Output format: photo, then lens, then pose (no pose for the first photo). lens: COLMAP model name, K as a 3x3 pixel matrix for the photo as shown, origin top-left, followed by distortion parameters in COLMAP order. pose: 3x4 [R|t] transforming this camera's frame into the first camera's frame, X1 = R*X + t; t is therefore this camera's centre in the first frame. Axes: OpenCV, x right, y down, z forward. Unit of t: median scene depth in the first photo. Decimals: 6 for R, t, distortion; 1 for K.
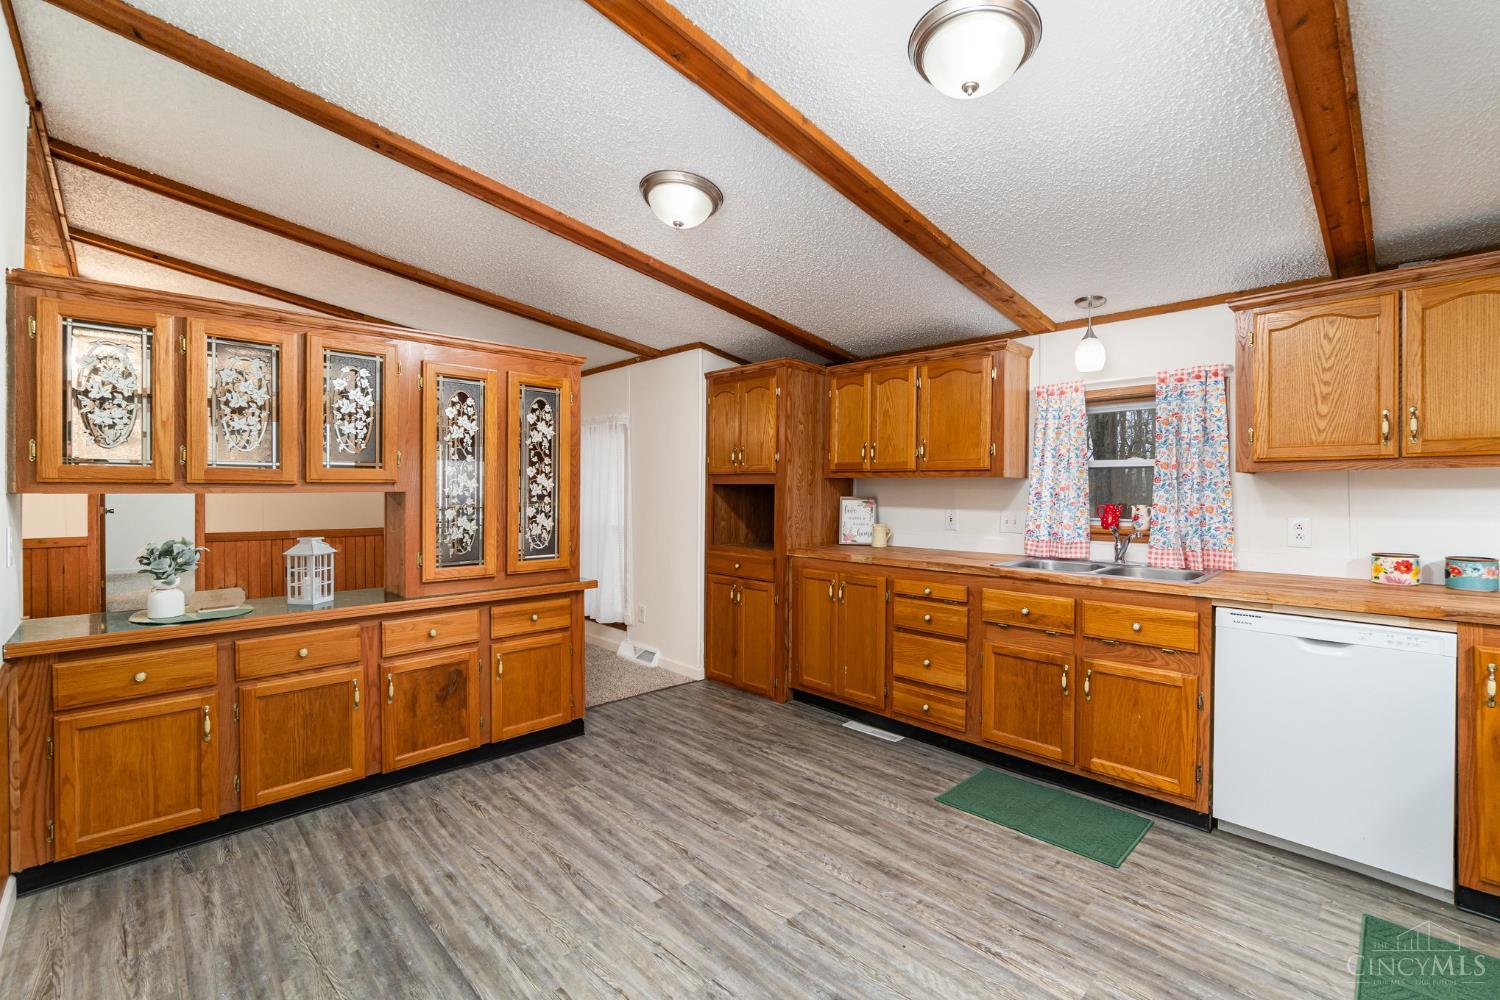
lens RADIAL K [[662.5, 0, 743.4], [0, 662.5, 491.6], [0, 0, 1]] dist [0.001312, 0.000492]
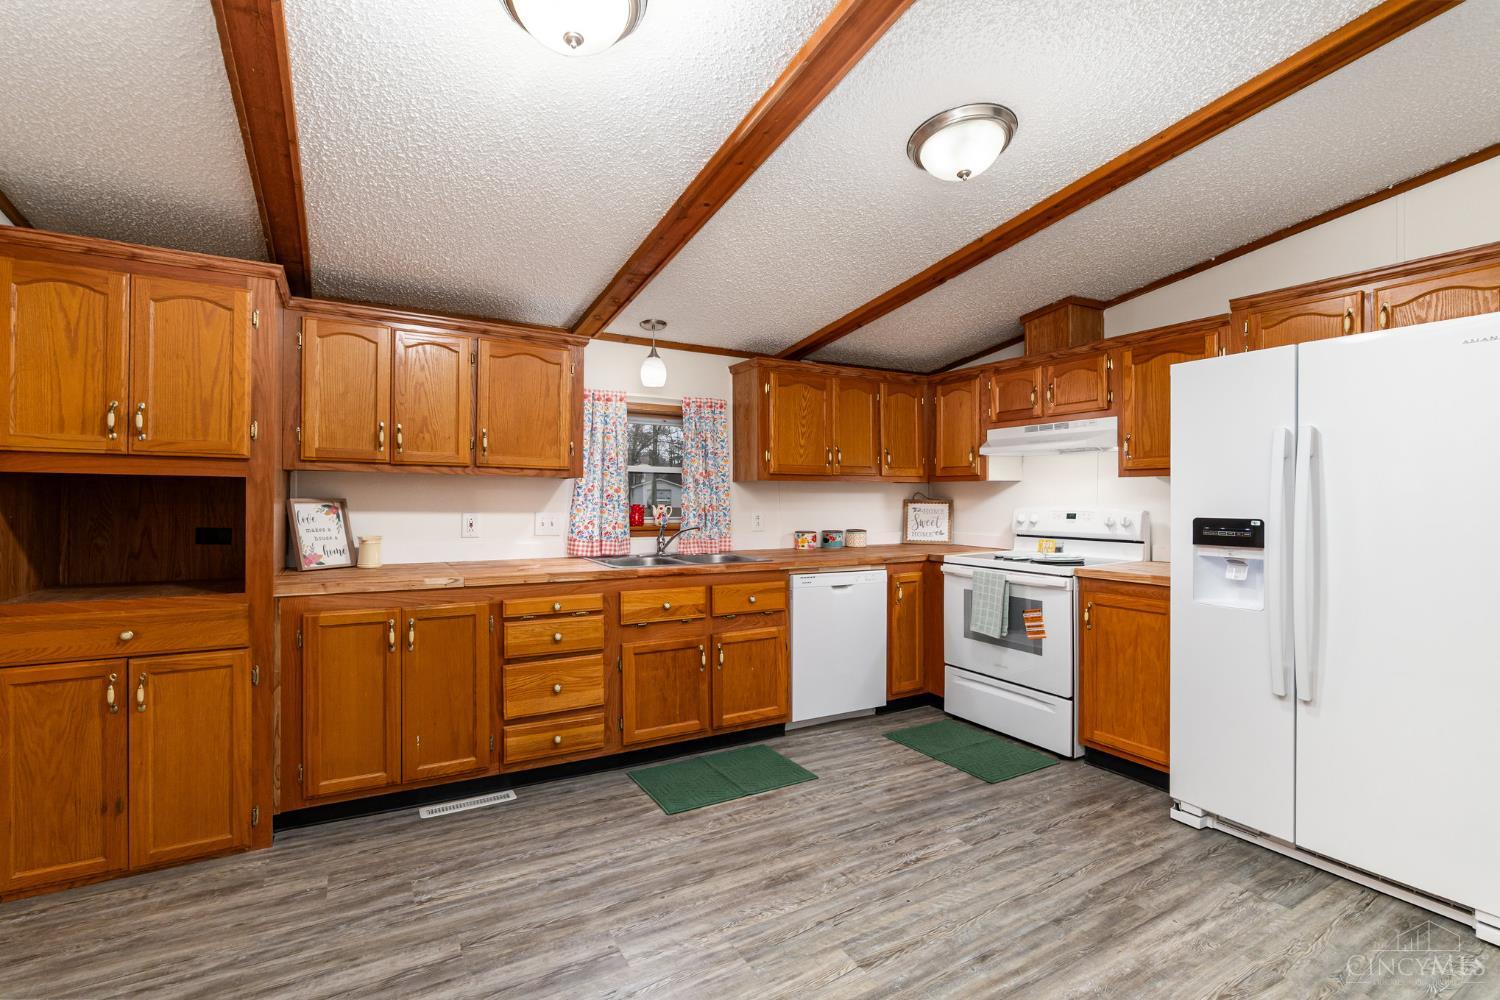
lens RADIAL K [[643.3, 0, 750.0], [0, 643.3, 500.0], [0, 0, 1]] dist [-0.002471, 0.000000]
pose [[0.257207, -0.005704, 0.966339, -0.510277], [-0.006088, 0.999953, 0.007523, 0.002245], [-0.966337, -0.007818, 0.257160, 0.578015]]
